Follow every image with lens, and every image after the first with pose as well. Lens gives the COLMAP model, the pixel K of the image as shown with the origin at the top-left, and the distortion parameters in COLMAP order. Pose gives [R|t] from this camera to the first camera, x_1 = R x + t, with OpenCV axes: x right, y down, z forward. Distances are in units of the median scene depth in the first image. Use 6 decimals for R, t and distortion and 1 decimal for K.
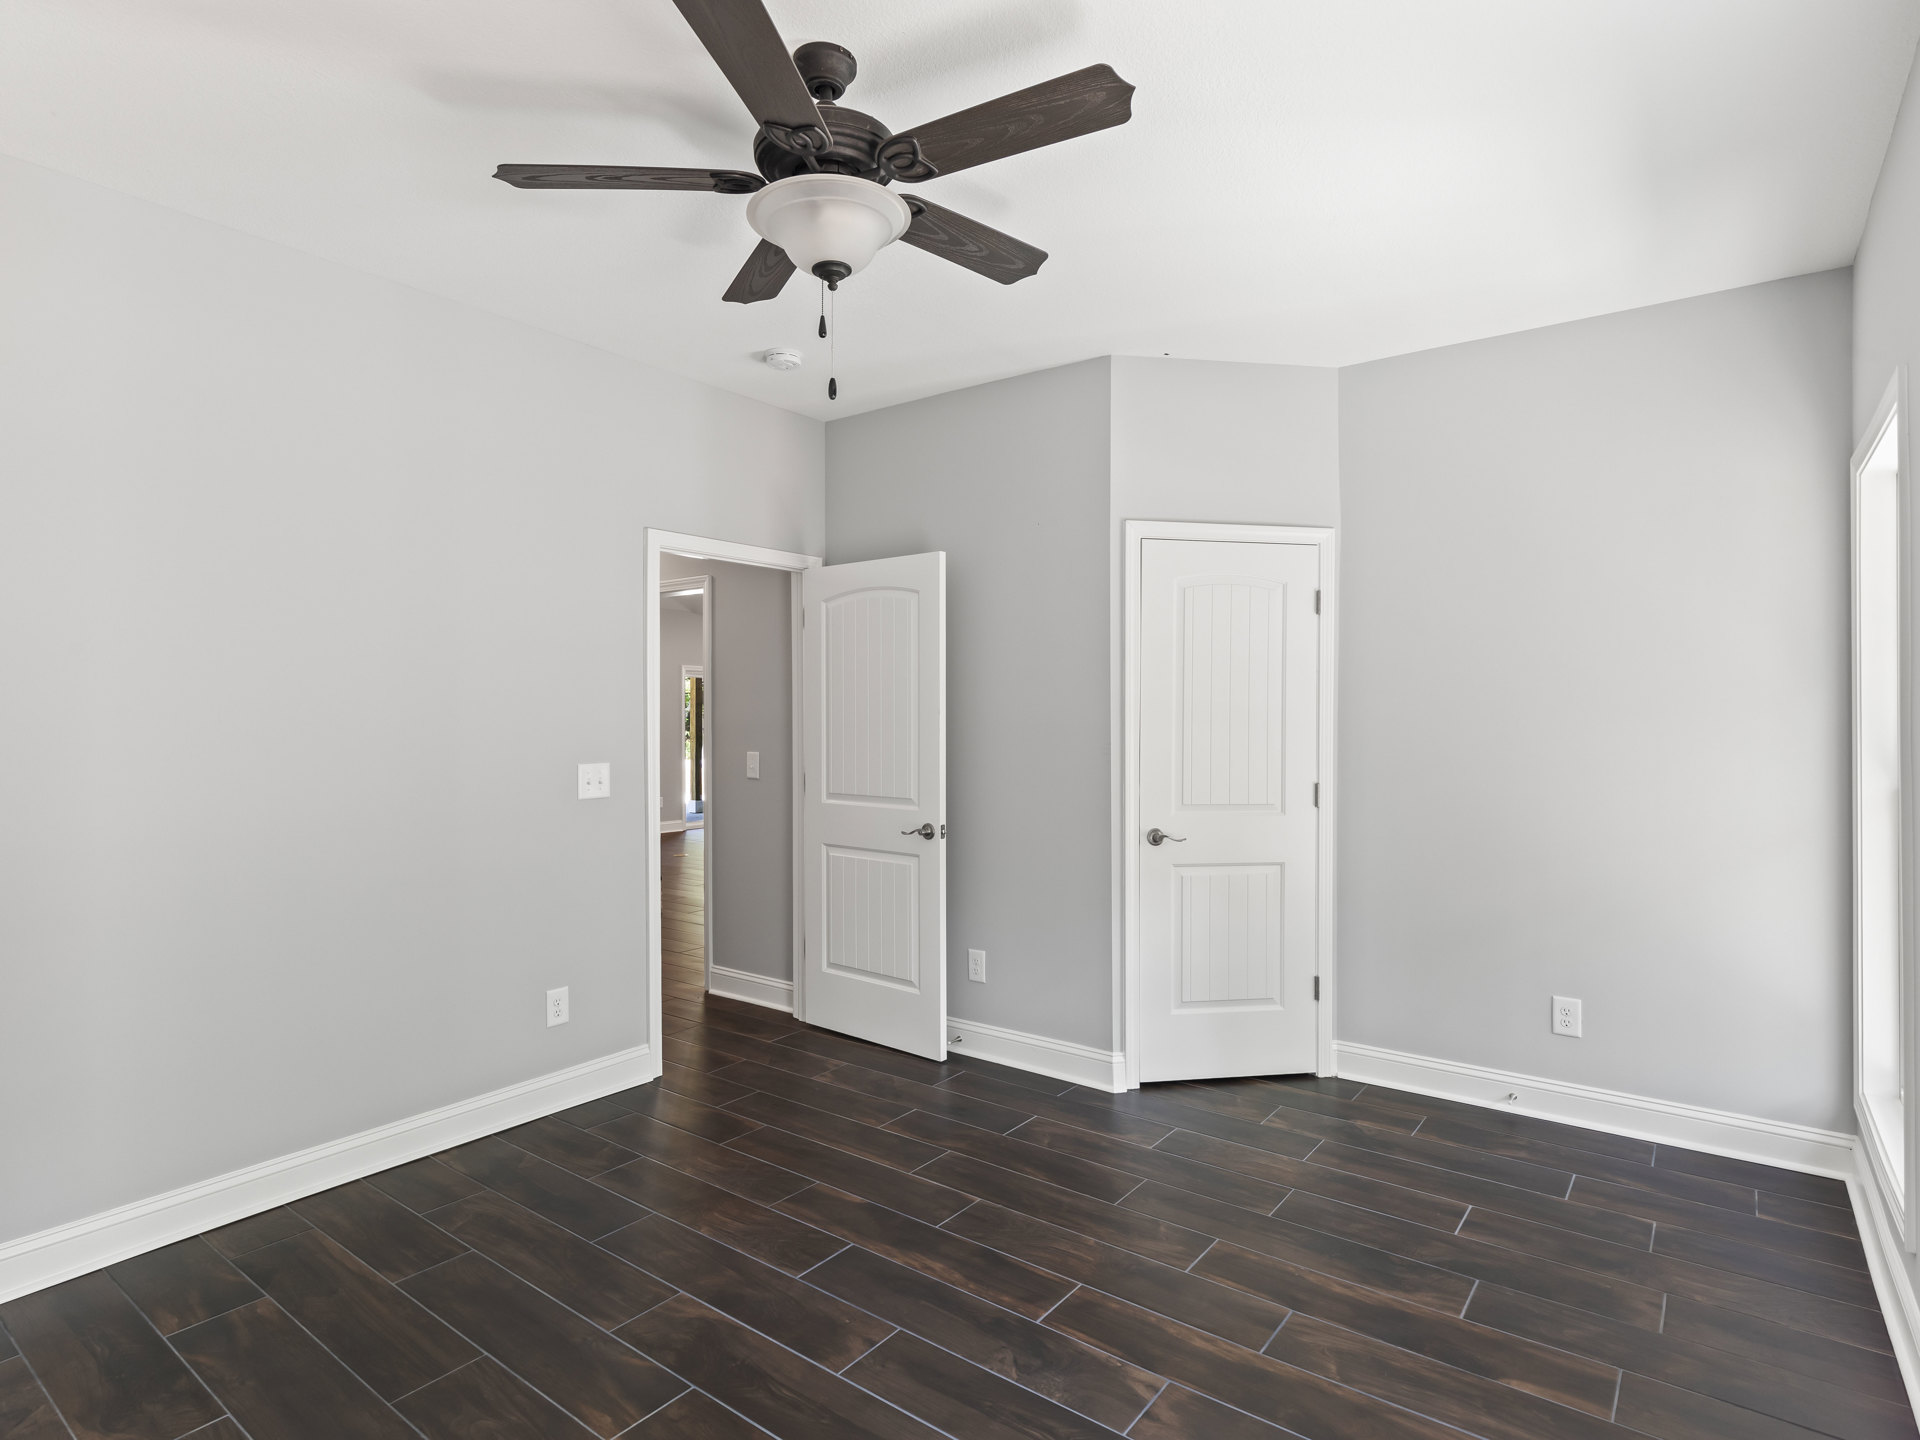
lens RADIAL K [[1024.7, 0, 962.2], [0, 1024.7, 701.1], [0, 0, 1]] dist [-0.004229, 0.000388]
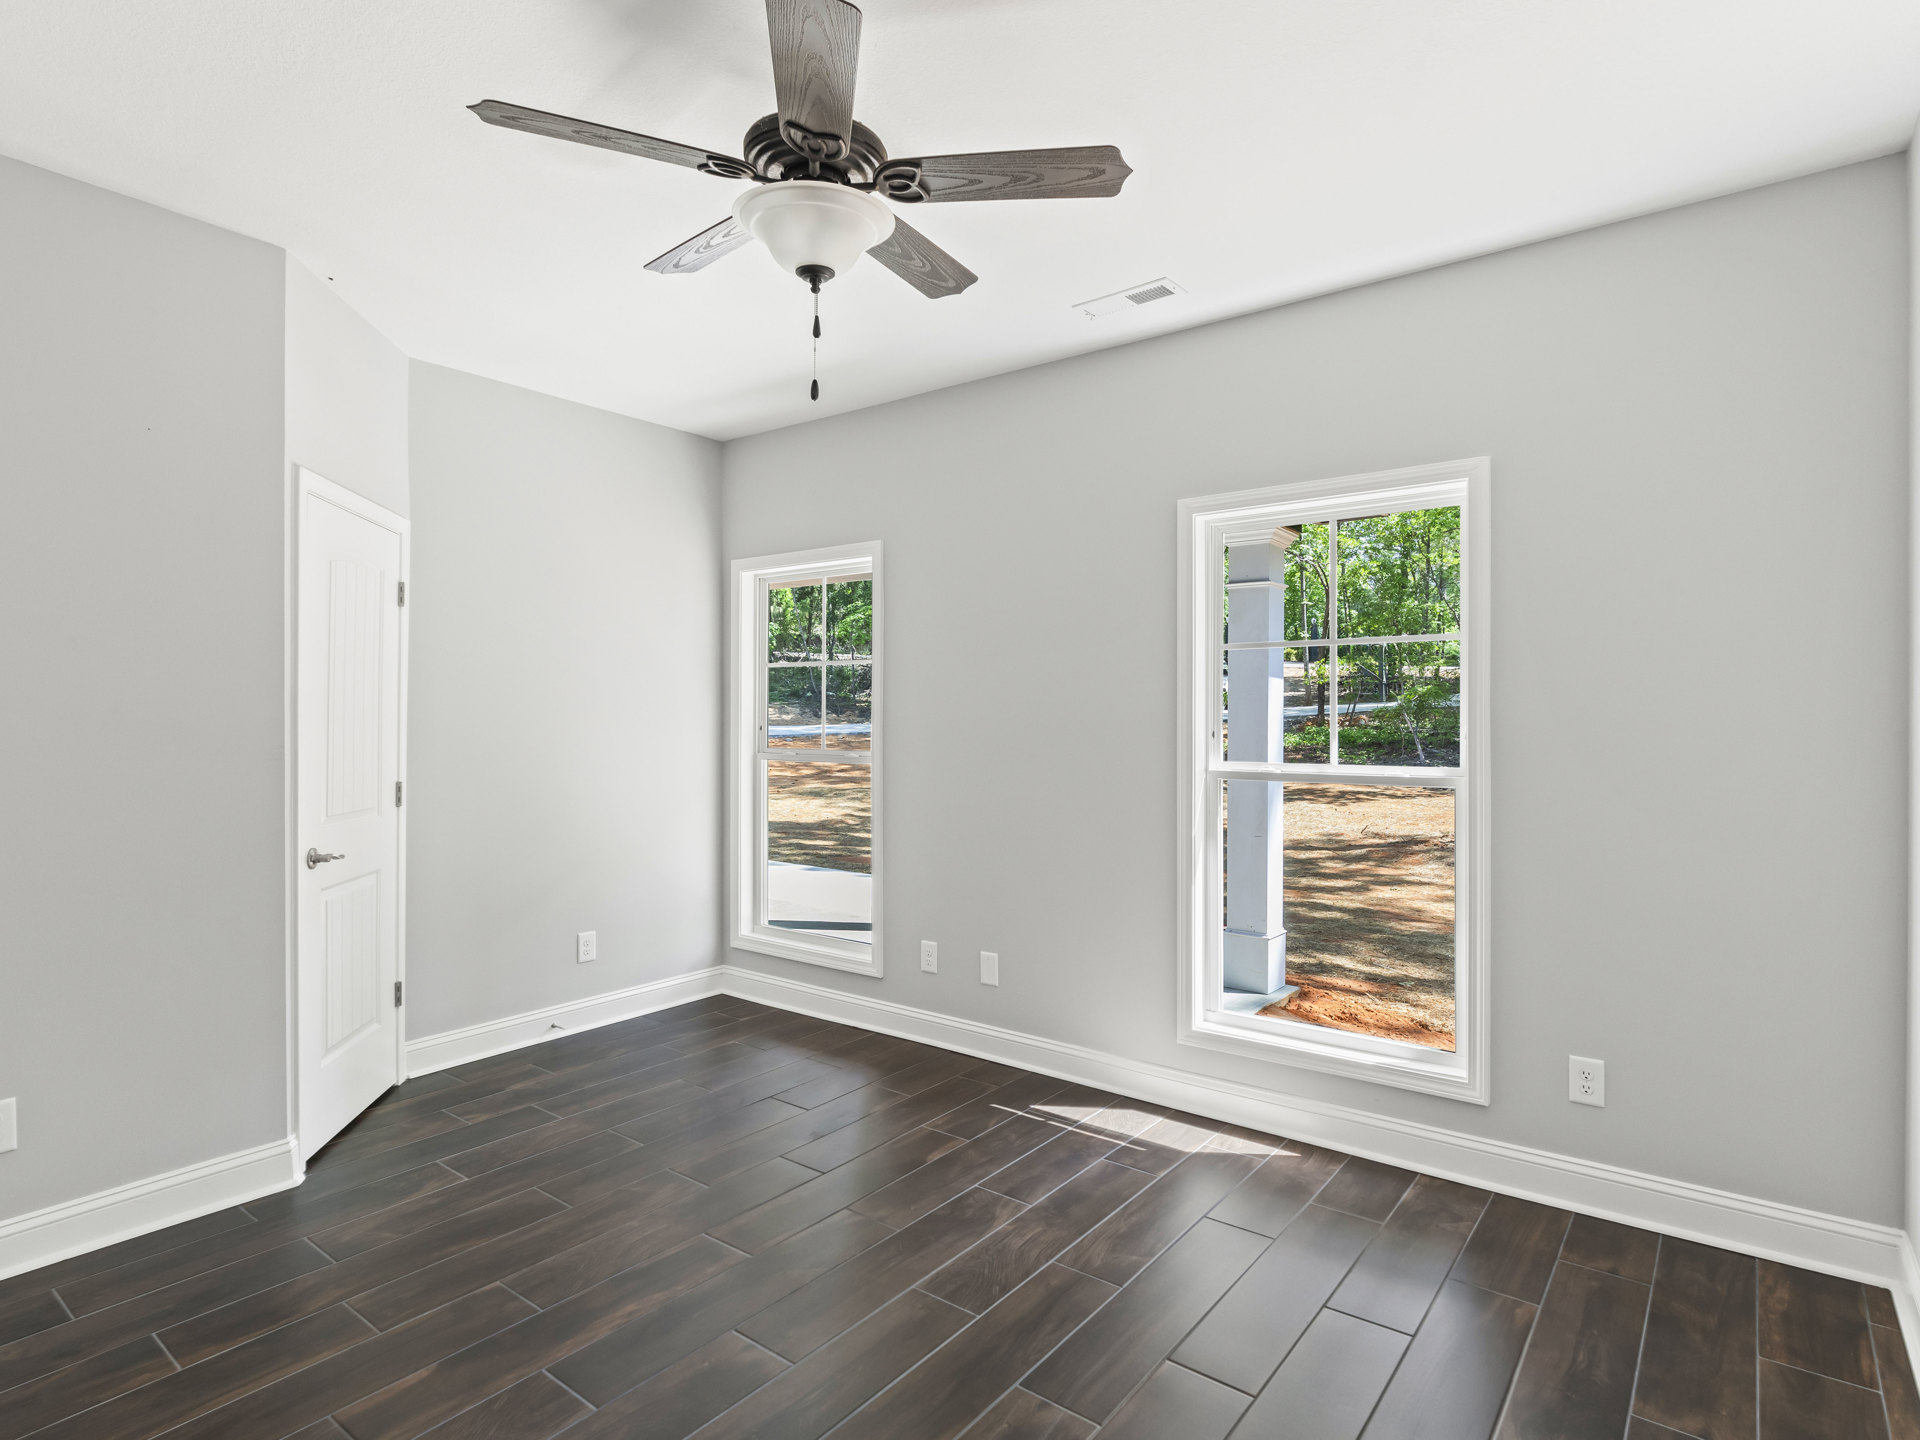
lens RADIAL K [[1024.7, 0, 959.1], [0, 1024.7, 715.6], [0, 0, 1]] dist [-0.004229, 0.000388]
pose [[0.034899, -0.002011, 0.999389, -0.621152], [0.002106, 0.999996, 0.001938, 0.019087], [-0.999389, 0.002037, 0.034903, 0.461285]]
